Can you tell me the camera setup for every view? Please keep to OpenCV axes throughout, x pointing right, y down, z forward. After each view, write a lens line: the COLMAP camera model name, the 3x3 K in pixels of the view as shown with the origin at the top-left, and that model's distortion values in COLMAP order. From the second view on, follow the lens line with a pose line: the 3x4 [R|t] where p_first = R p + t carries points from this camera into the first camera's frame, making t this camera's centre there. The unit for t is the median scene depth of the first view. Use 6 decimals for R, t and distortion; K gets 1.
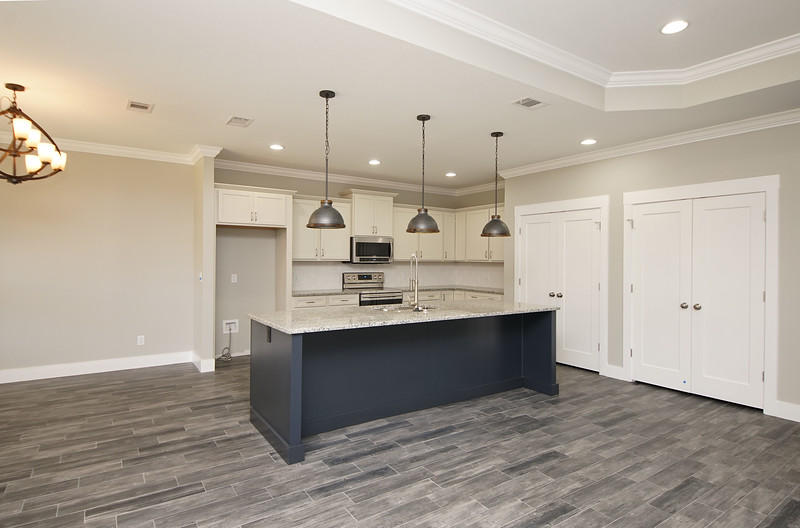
lens RADIAL K [[435.4, 0, 394.3], [0, 435.4, 259.2], [0, 0, 1]] dist [0.031578, -0.030909]
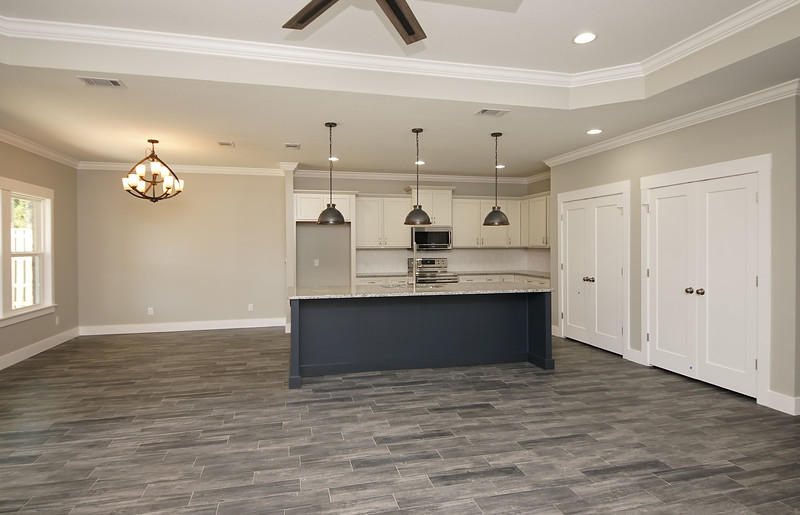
lens RADIAL K [[438.5, 0, 393.8], [0, 438.5, 249.6], [0, 0, 1]] dist [0.037734, -0.036760]
pose [[0.938565, -0.008666, -0.344993, 0.476428], [0.011557, 0.999913, 0.006324, 0.000392], [0.344908, -0.009922, 0.938584, -0.200846]]
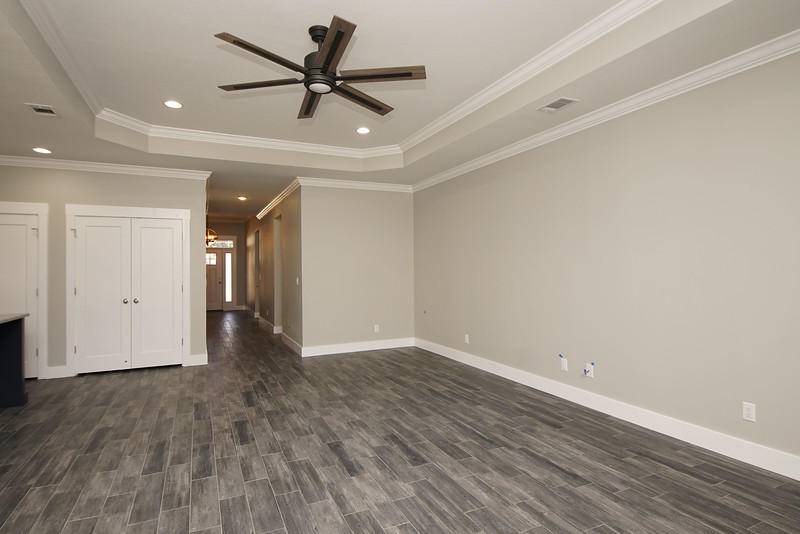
lens RADIAL K [[428.9, 0, 394.0], [0, 428.9, 261.8], [0, 0, 1]] dist [0.033783, -0.033532]
pose [[0.166245, 0.005159, 0.986071, -0.549817], [0.013014, 0.999888, -0.007426, 0.014553], [-0.985999, 0.014067, 0.166159, 0.036212]]
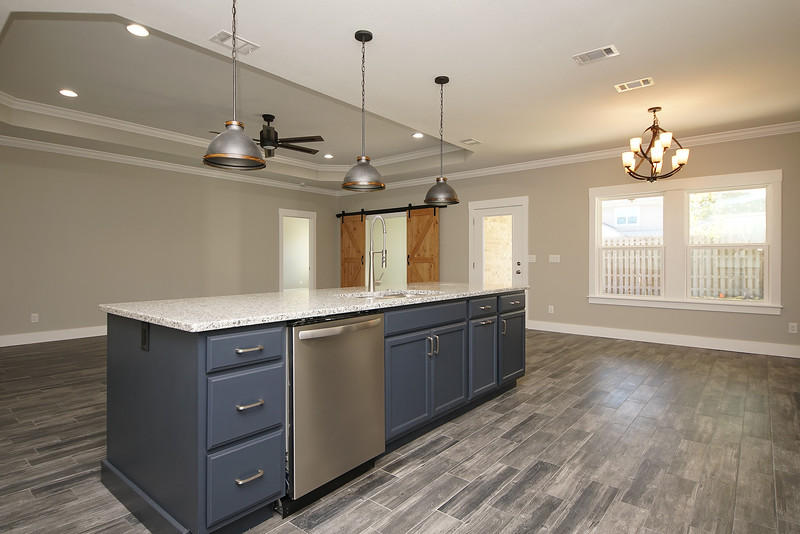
lens RADIAL K [[428.9, 0, 394.0], [0, 428.9, 261.8], [0, 0, 1]] dist [0.033783, -0.033532]
pose [[-0.962395, -0.008746, -0.271514, 0.241827], [-0.010180, 0.999941, 0.003872, 0.068939], [0.271464, 0.006490, -0.962427, 1.937624]]
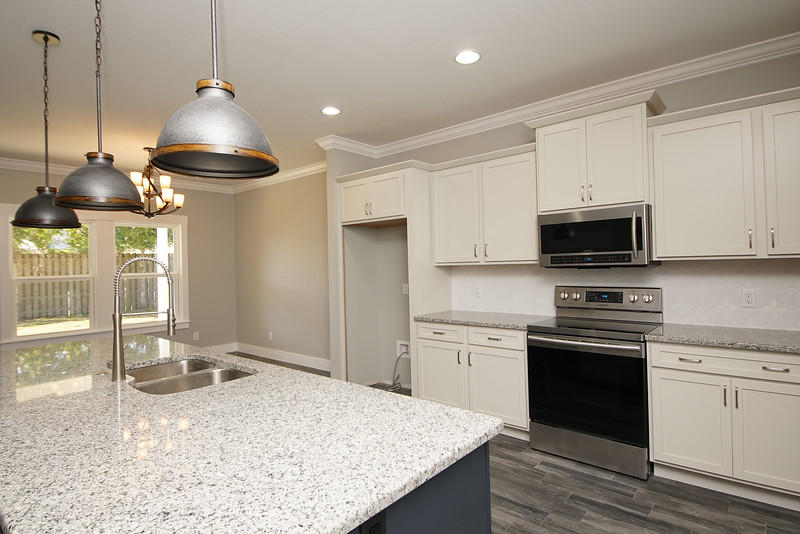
lens RADIAL K [[428.9, 0, 394.0], [0, 428.9, 261.8], [0, 0, 1]] dist [0.033783, -0.033532]
pose [[0.257848, -0.020185, -0.965975, 0.629791], [0.028728, 0.999500, -0.013217, 0.007408], [0.965758, -0.024342, 0.258299, 1.309168]]
